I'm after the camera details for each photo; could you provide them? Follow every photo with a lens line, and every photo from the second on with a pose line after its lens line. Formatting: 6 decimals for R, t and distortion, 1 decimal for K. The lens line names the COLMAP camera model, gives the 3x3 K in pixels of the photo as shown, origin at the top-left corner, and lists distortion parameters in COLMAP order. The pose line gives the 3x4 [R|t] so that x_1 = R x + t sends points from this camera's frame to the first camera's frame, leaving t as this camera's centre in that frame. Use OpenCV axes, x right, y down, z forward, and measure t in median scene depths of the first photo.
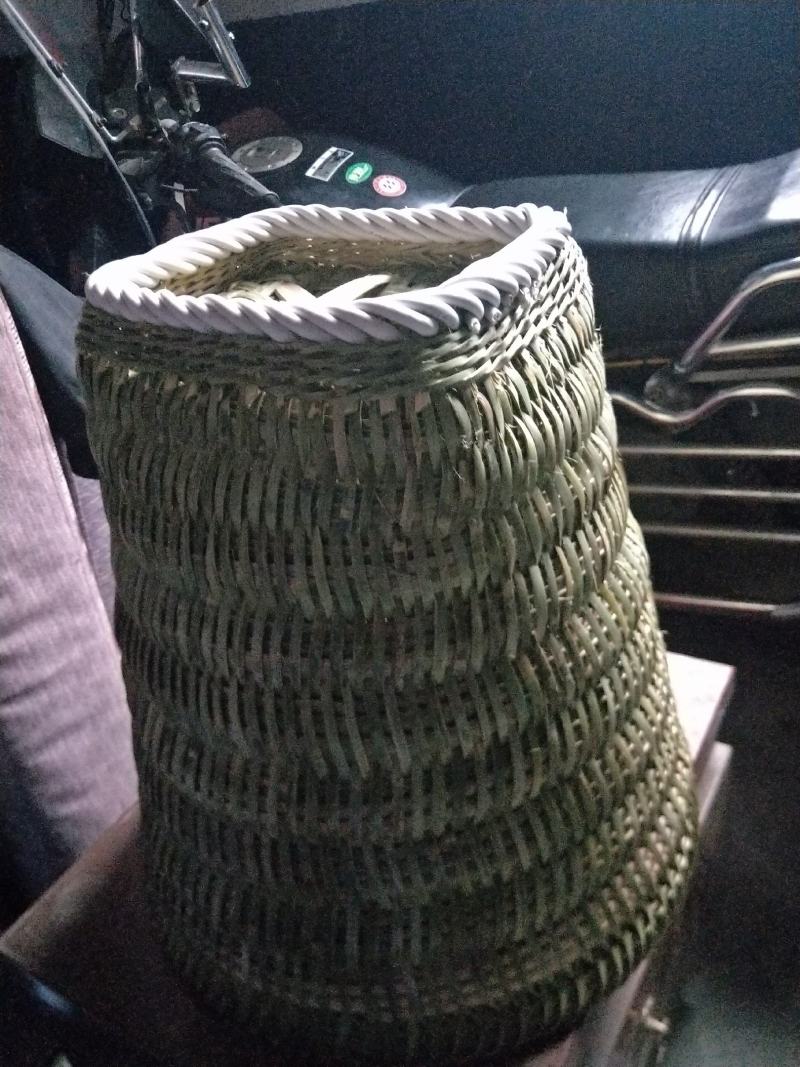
lens RADIAL K [[834.5, 0, 400.0], [0, 834.5, 533.5], [0, 0, 1]] dist [-0.083898, 0.061794]
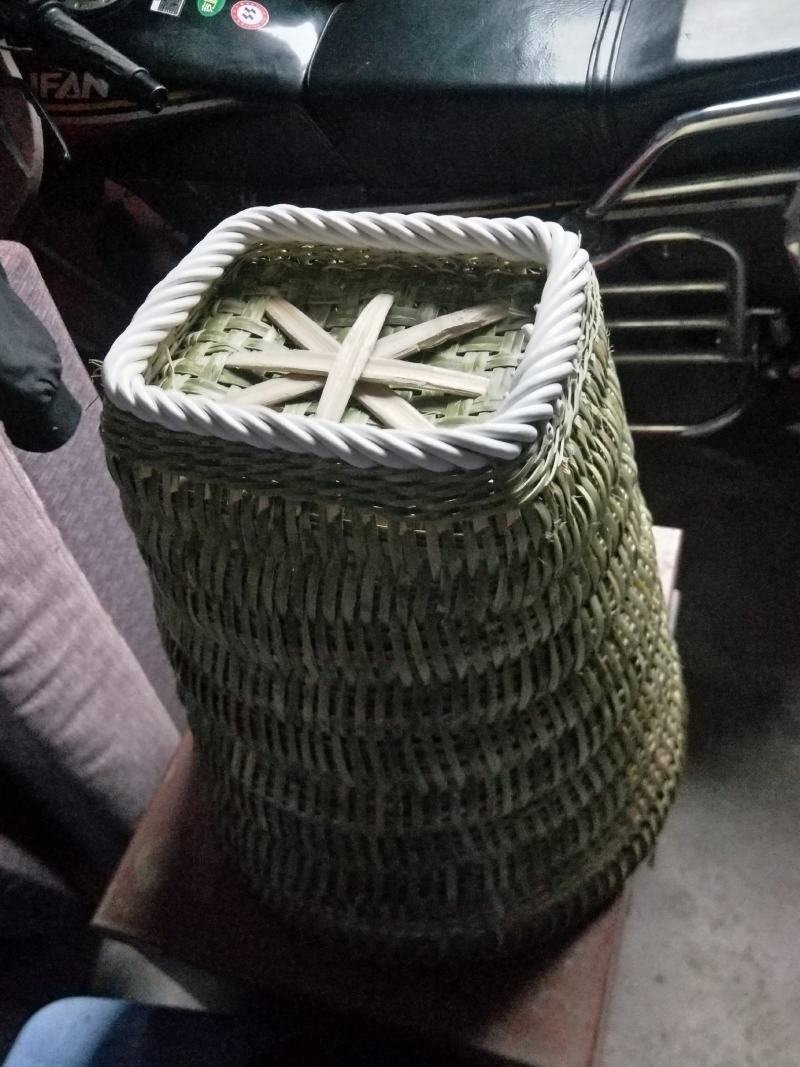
lens RADIAL K [[834.5, 0, 400.0], [0, 834.5, 533.5], [0, 0, 1]] dist [-0.083898, 0.061794]
pose [[0.976935, -0.176151, 0.120702, -0.210839], [0.138854, 0.953466, 0.267623, -0.375462], [-0.162227, -0.244691, 0.955933, -0.002122]]
